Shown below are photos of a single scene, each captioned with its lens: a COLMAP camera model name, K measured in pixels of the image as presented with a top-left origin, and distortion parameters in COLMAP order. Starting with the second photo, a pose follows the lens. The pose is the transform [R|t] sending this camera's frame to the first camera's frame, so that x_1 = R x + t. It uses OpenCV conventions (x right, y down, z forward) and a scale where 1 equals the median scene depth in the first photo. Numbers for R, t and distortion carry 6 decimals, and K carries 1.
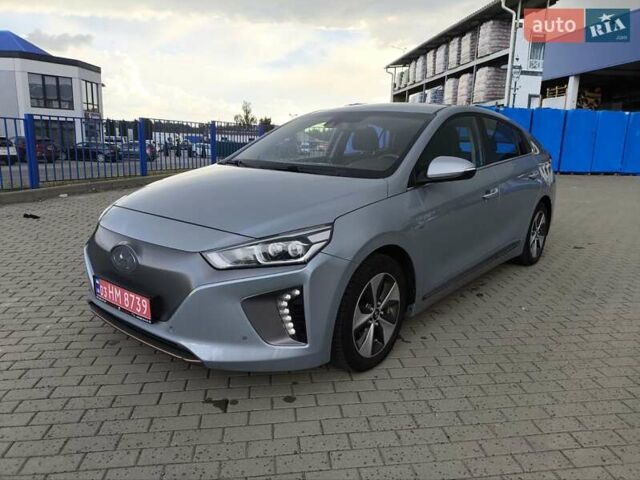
lens RADIAL K [[471.0, 0, 328.3], [0, 471.0, 241.4], [0, 0, 1]] dist [0.053168, -0.064731]
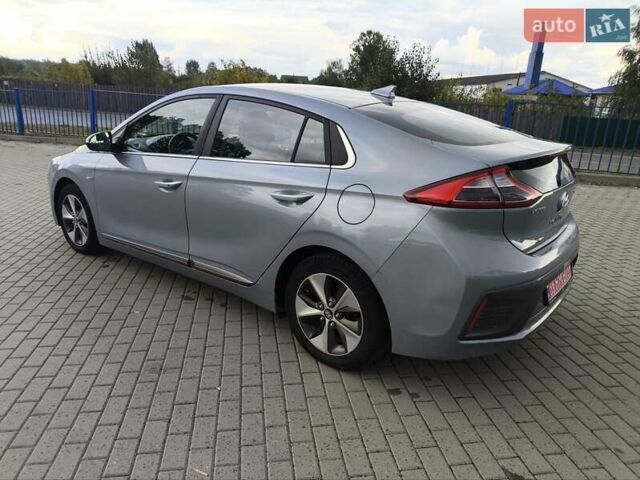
lens RADIAL K [[471.0, 0, 313.2], [0, 471.0, 240.2], [0, 0, 1]] dist [0.053168, -0.064731]
pose [[-0.000852, 0.269536, -0.962990, 1.158444], [-0.254101, 0.931324, 0.260898, -0.285050], [0.967177, 0.244919, 0.067696, 1.145919]]
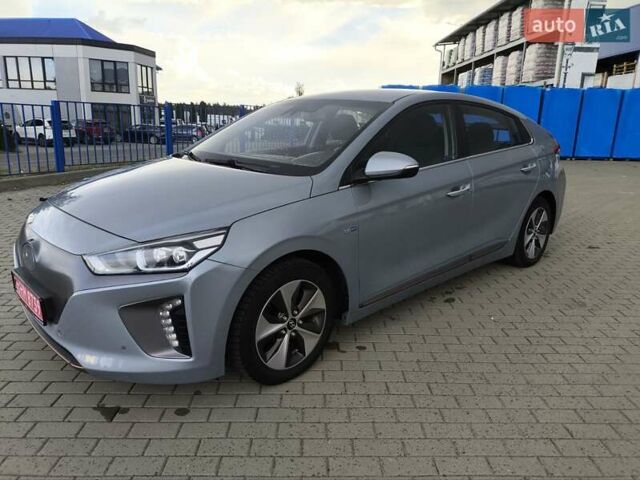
lens RADIAL K [[471.0, 0, 320.1], [0, 471.0, 237.4], [0, 0, 1]] dist [0.053168, -0.064731]
pose [[0.991831, 0.028979, -0.124223, 0.179794], [-0.025241, 0.999183, 0.031561, -0.031029], [0.125036, -0.028167, 0.991752, 0.061395]]
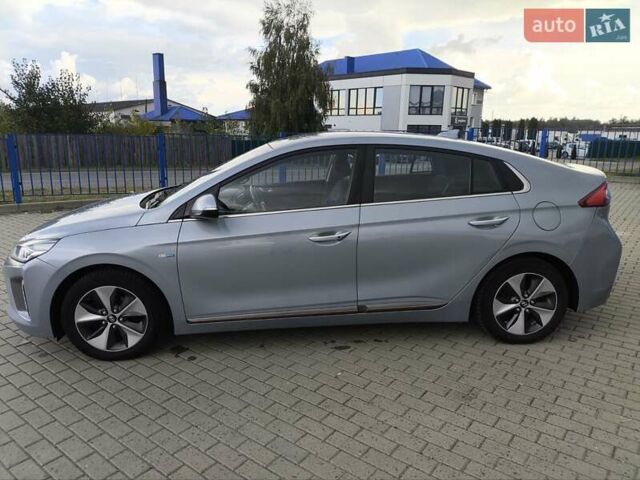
lens RADIAL K [[471.0, 0, 317.7], [0, 471.0, 245.0], [0, 0, 1]] dist [0.053168, -0.064731]
pose [[0.687111, 0.150535, -0.710787, 0.891172], [-0.142315, 0.987235, 0.071509, -0.134559], [0.712478, 0.052022, 0.699763, 0.339392]]
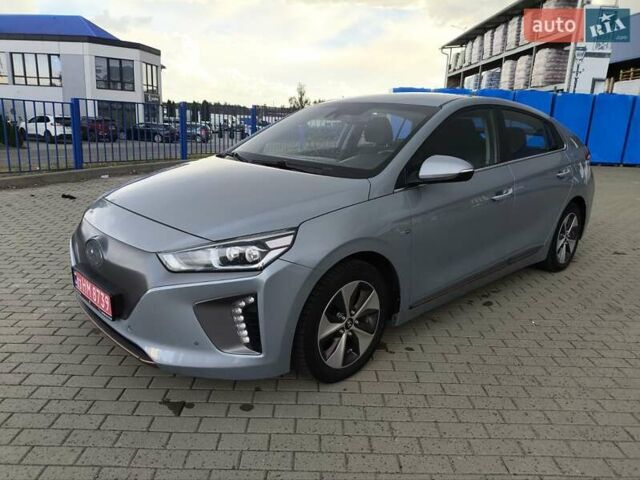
lens RADIAL K [[471.0, 0, 316.3], [0, 471.0, 238.9], [0, 0, 1]] dist [0.053168, -0.064731]
pose [[0.990680, 0.046078, -0.128181, 0.100568], [-0.042177, 0.998566, 0.032983, -0.028997], [0.129517, -0.027269, 0.991202, 0.040472]]
